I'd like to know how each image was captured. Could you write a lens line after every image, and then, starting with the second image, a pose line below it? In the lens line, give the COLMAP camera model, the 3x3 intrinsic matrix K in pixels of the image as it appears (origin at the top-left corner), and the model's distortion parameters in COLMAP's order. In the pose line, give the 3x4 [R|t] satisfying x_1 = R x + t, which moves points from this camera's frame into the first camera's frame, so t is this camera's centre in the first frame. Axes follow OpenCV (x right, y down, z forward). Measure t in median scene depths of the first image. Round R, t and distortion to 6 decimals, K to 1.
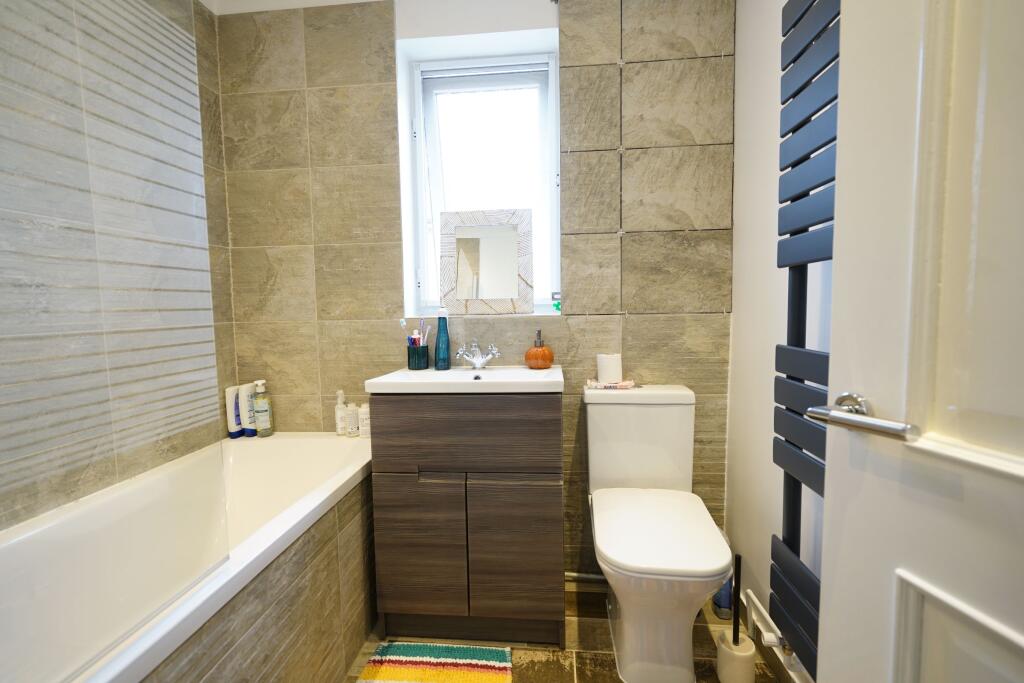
lens RADIAL K [[462.0, 0, 513.0], [0, 462.0, 340.3], [0, 0, 1]] dist [-0.004168, 0.001650]
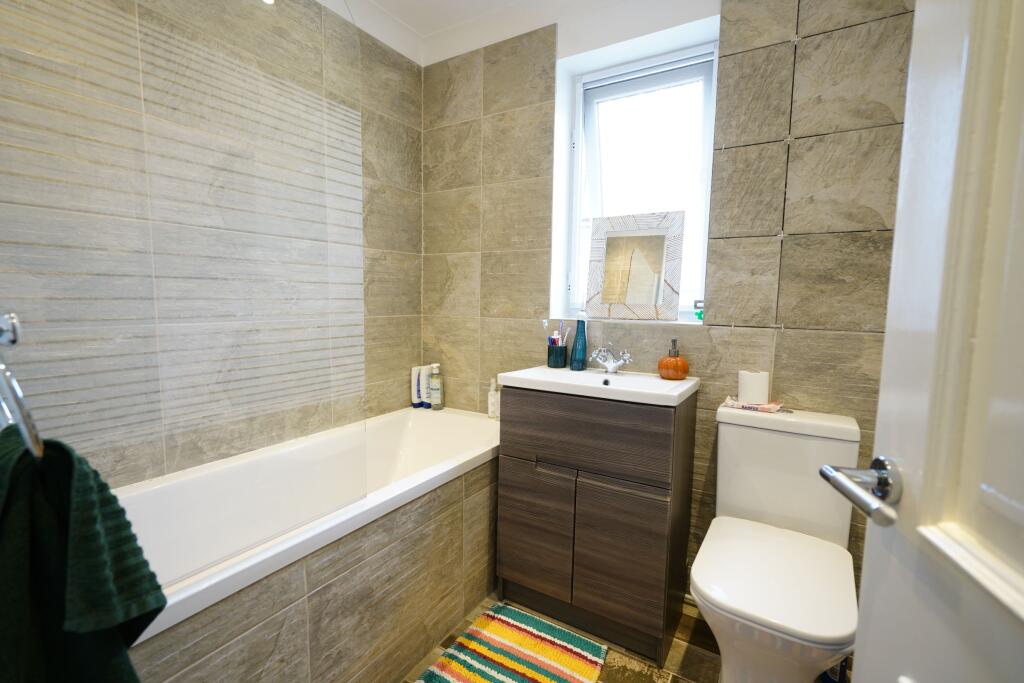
lens RADIAL K [[462.0, 0, 508.7], [0, 462.0, 341.5], [0, 0, 1]] dist [-0.004168, 0.001650]
pose [[0.896720, 0.073388, -0.436471, 0.168815], [-0.064991, 0.997301, 0.034163, -0.028323], [0.437800, -0.002268, 0.899070, -0.016487]]
